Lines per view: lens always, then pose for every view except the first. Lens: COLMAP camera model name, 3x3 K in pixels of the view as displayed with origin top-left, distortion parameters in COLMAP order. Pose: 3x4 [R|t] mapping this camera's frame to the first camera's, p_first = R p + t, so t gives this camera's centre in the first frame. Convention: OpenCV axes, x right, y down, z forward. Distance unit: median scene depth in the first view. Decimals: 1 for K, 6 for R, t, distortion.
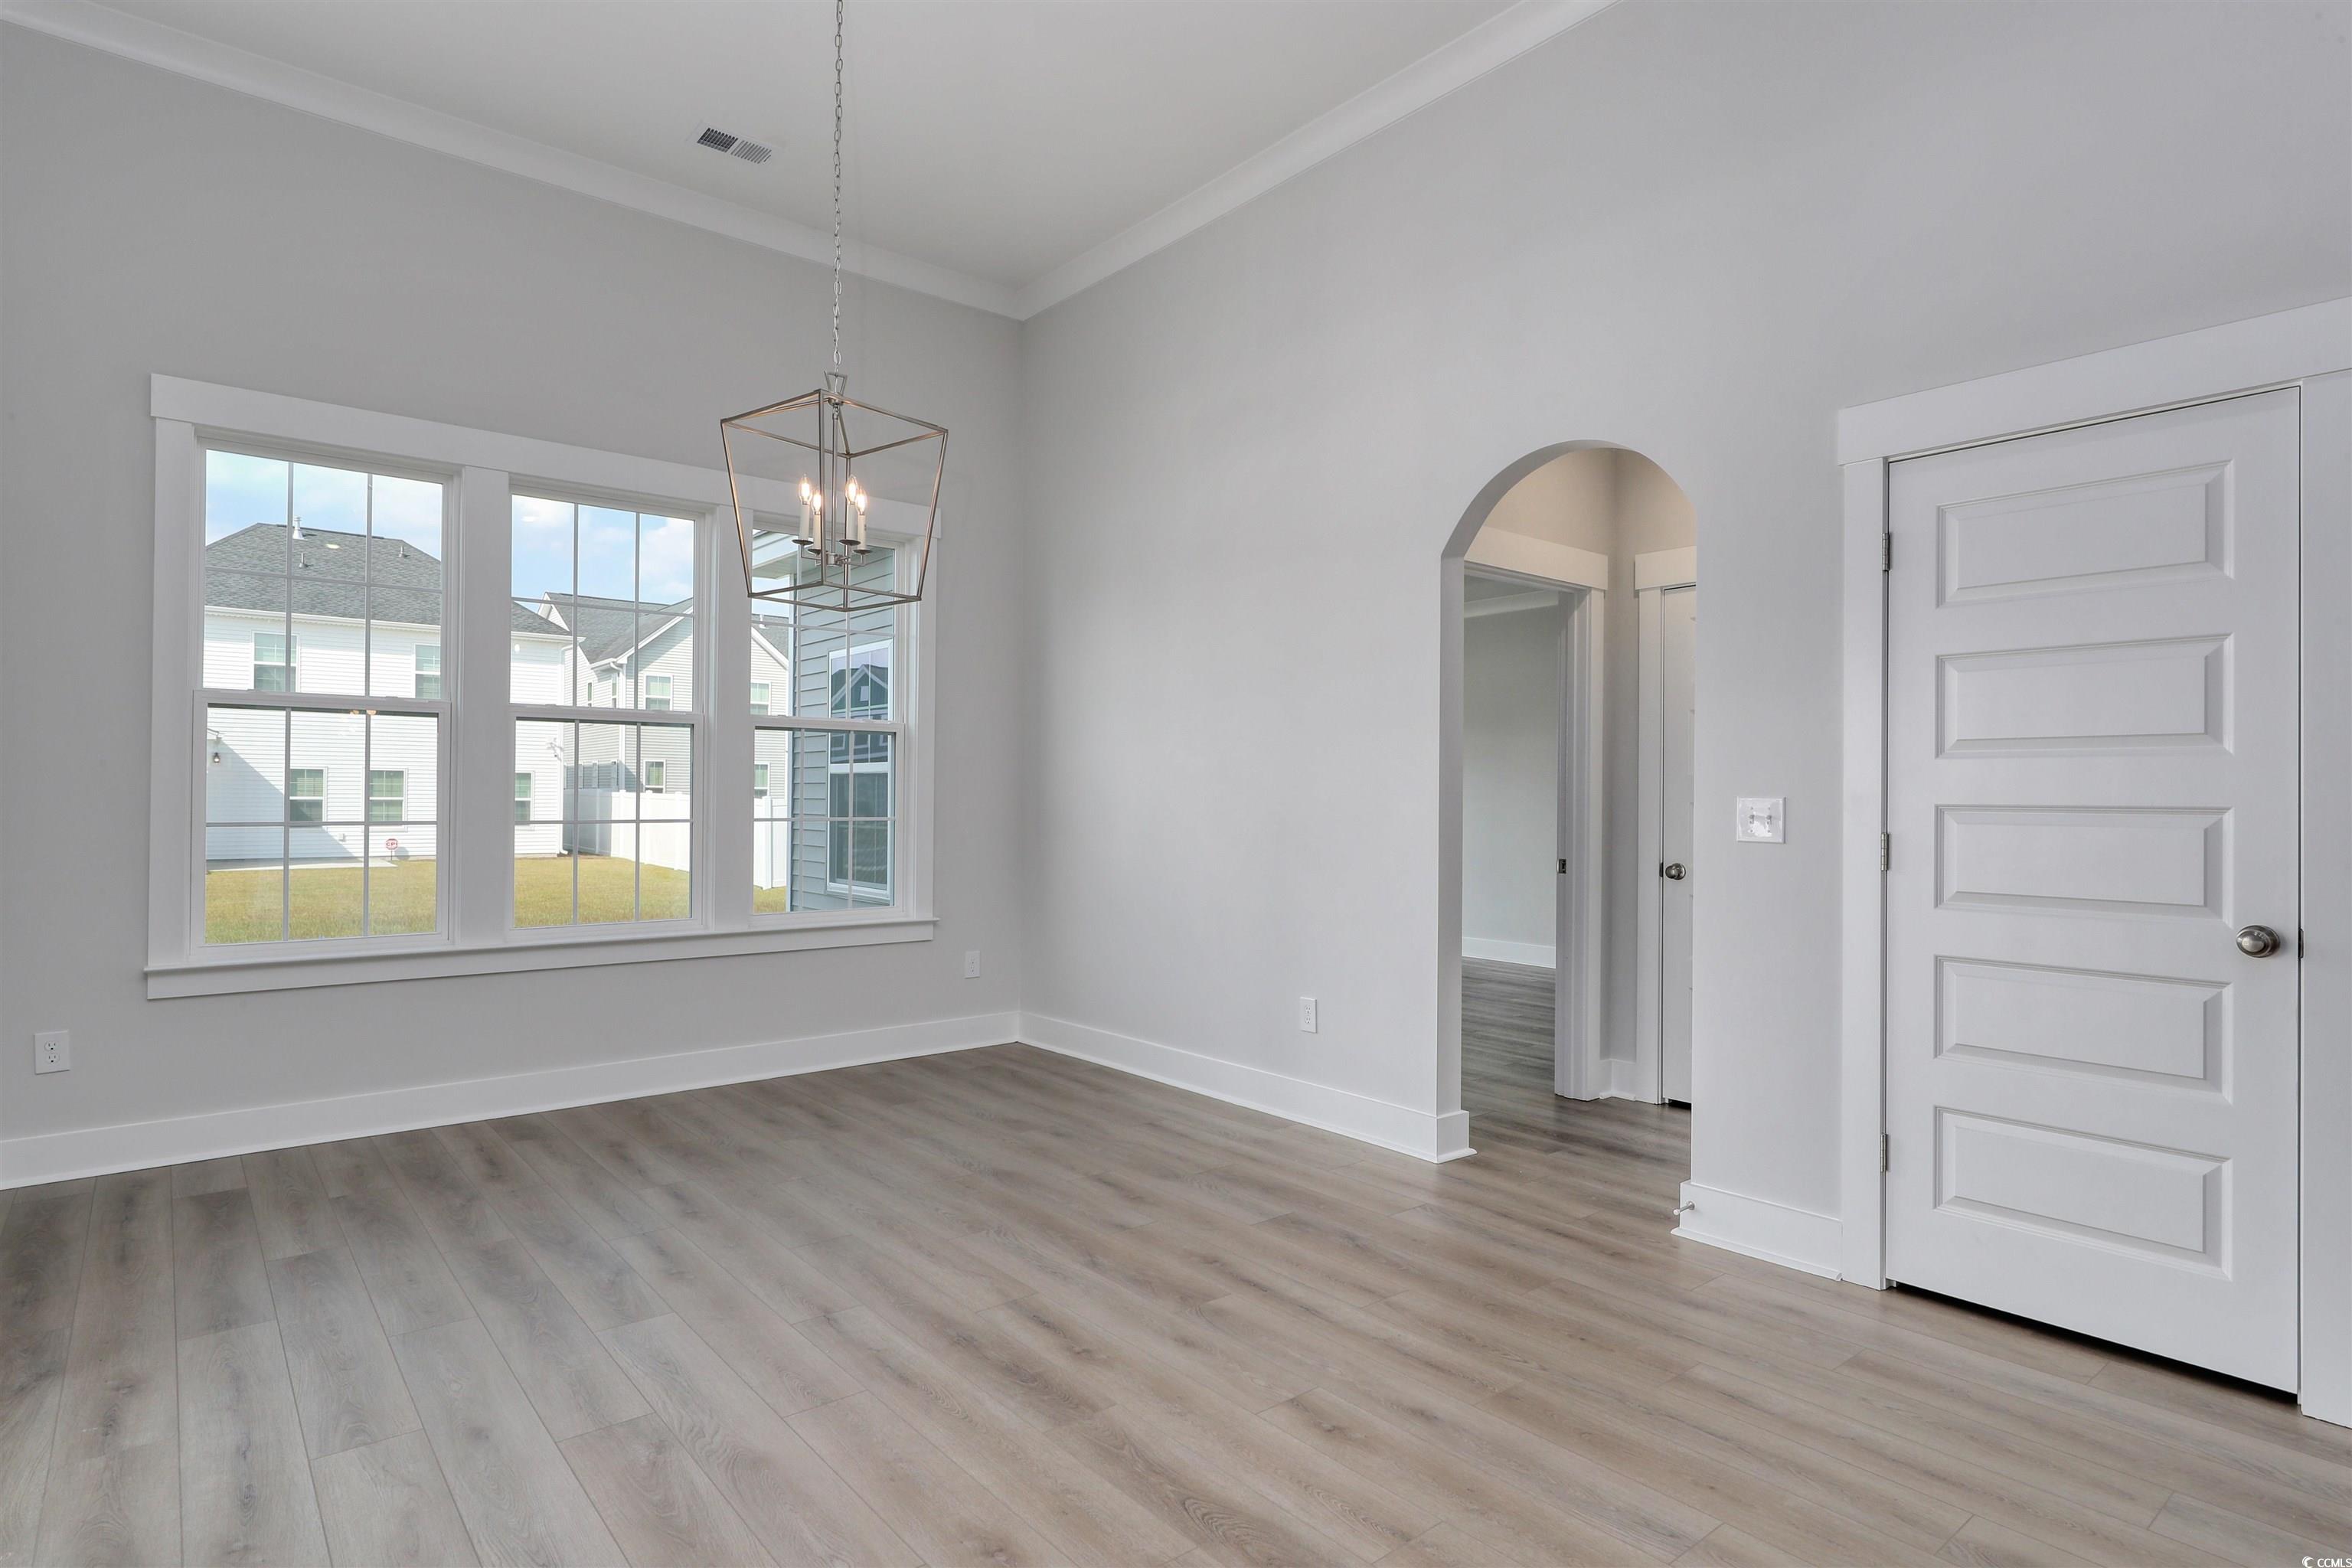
lens RADIAL K [[1190.8, 0, 1167.5], [0, 1190.8, 793.4], [0, 0, 1]] dist [0.000747, 0.002614]
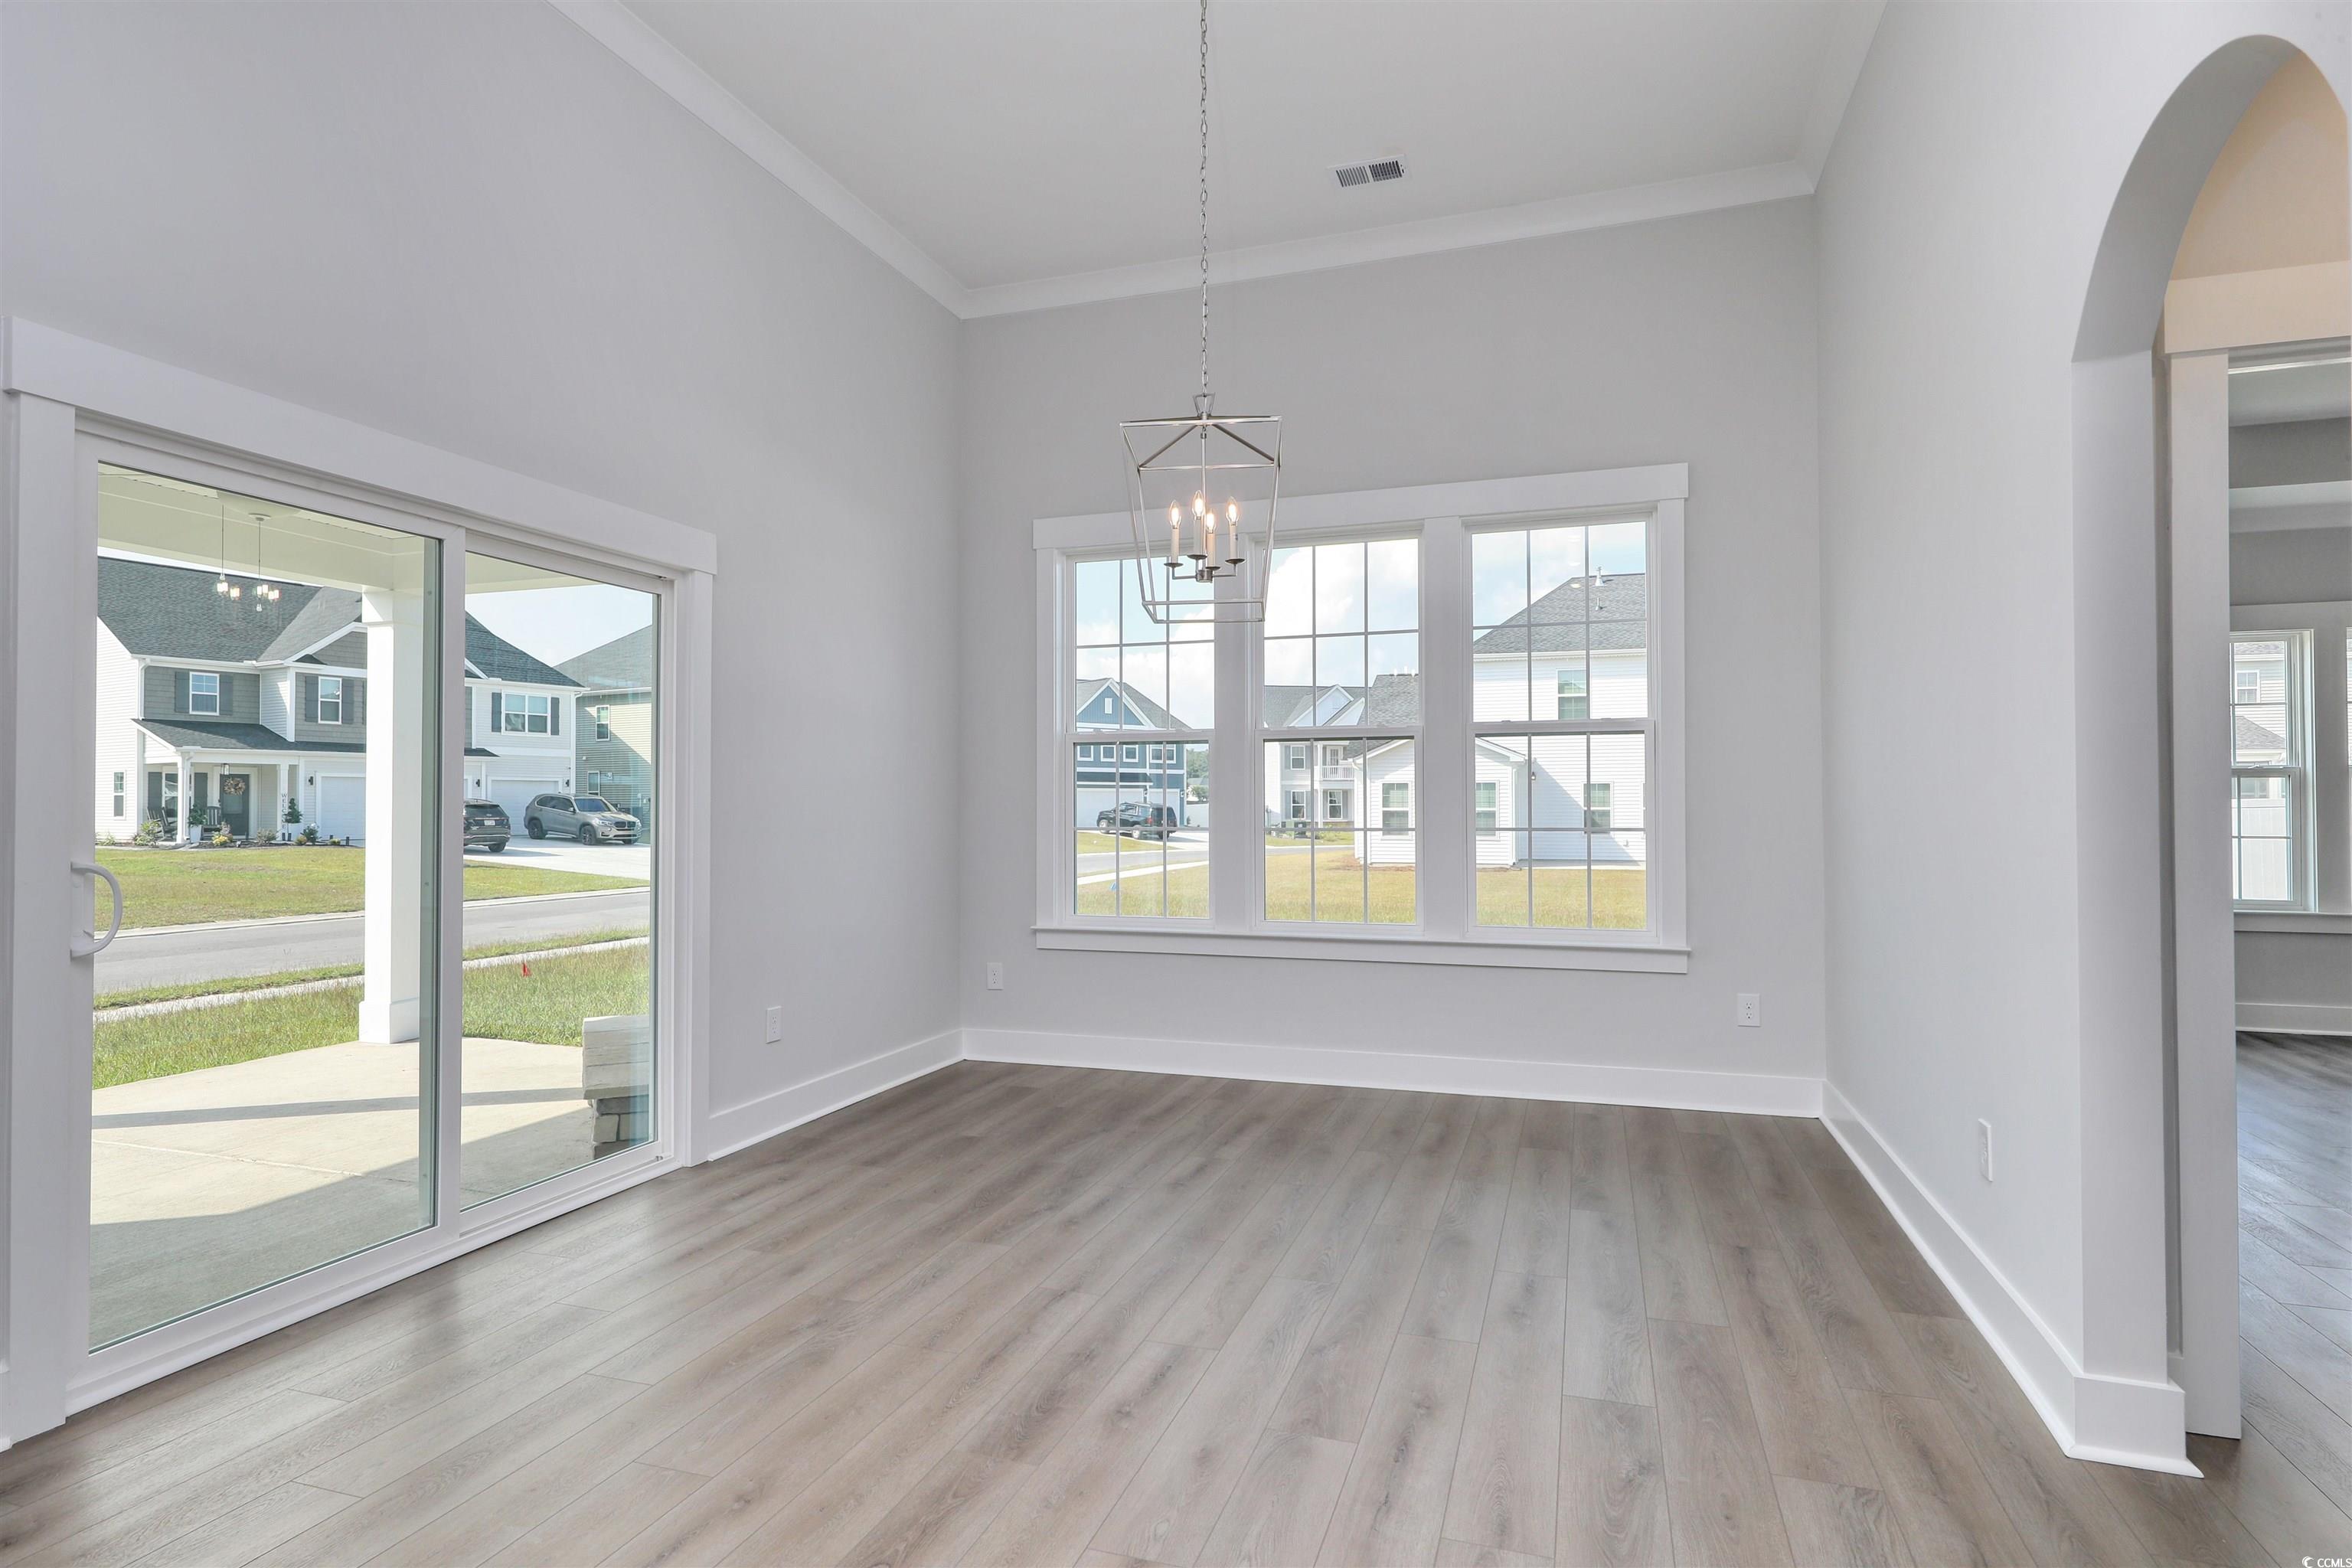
lens RADIAL K [[1190.8, 0, 1168.9], [0, 1190.8, 802.8], [0, 0, 1]] dist [0.000747, 0.002614]
pose [[0.549026, -0.010421, -0.835740, 0.447257], [0.010758, 0.999928, -0.005401, 0.003429], [0.835736, -0.006026, 0.549099, 0.330464]]
